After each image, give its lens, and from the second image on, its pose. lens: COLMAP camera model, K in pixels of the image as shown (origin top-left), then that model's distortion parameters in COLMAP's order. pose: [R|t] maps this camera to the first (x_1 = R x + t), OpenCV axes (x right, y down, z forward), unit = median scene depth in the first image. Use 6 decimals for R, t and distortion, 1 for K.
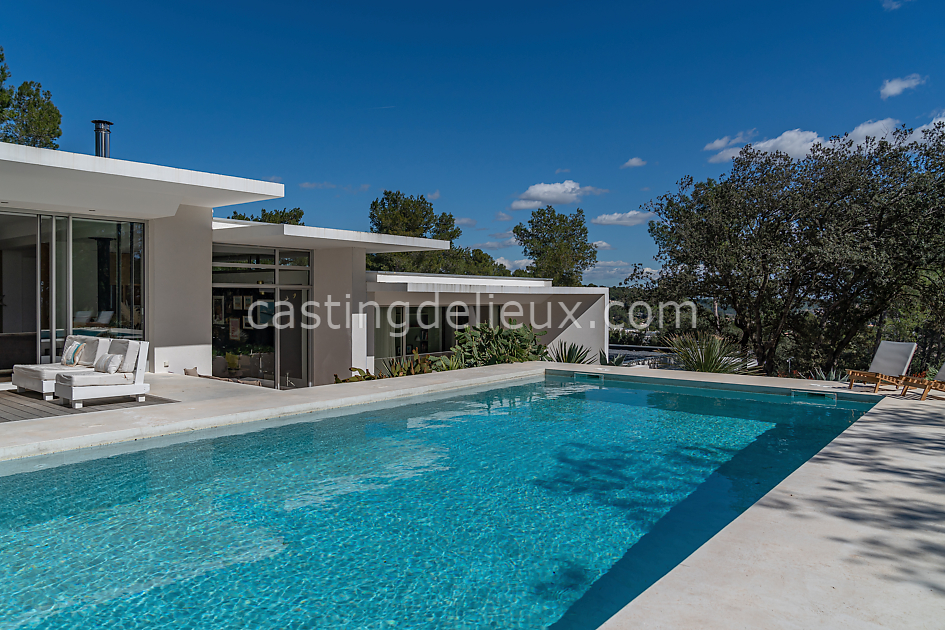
lens RADIAL K [[676.9, 0, 472.5], [0, 676.9, 315.0], [0, 0, 1]] dist [-0.031121, 0.002327]
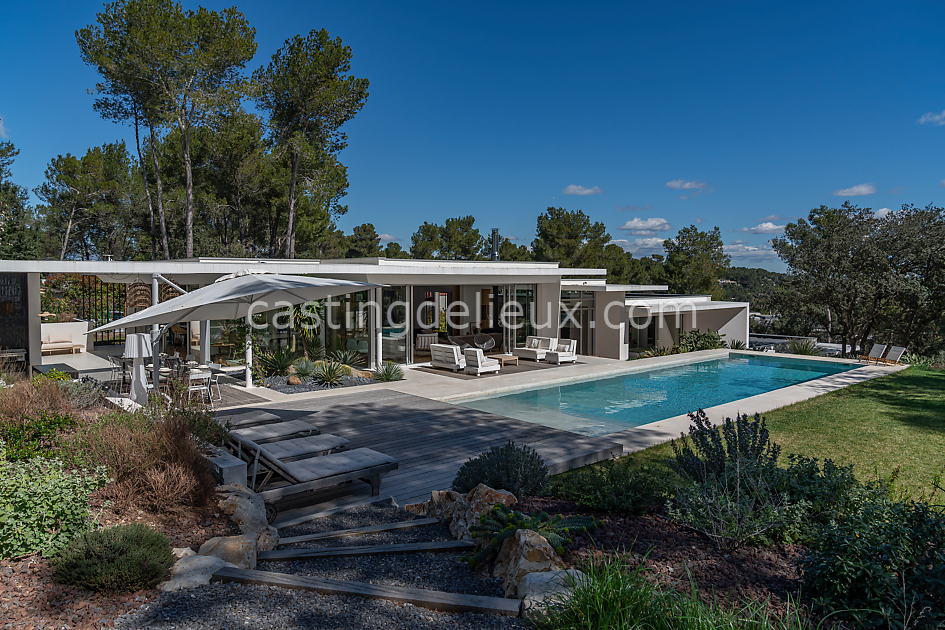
lens RADIAL K [[597.2, 0, 502.5], [0, 597.2, 313.1], [0, 0, 1]] dist [-0.000601, 0.000654]
pose [[0.986438, 0.005568, -0.164039, -0.259134], [-0.001652, 0.999711, 0.023997, -0.081853], [0.164125, -0.023401, 0.986162, -0.907521]]
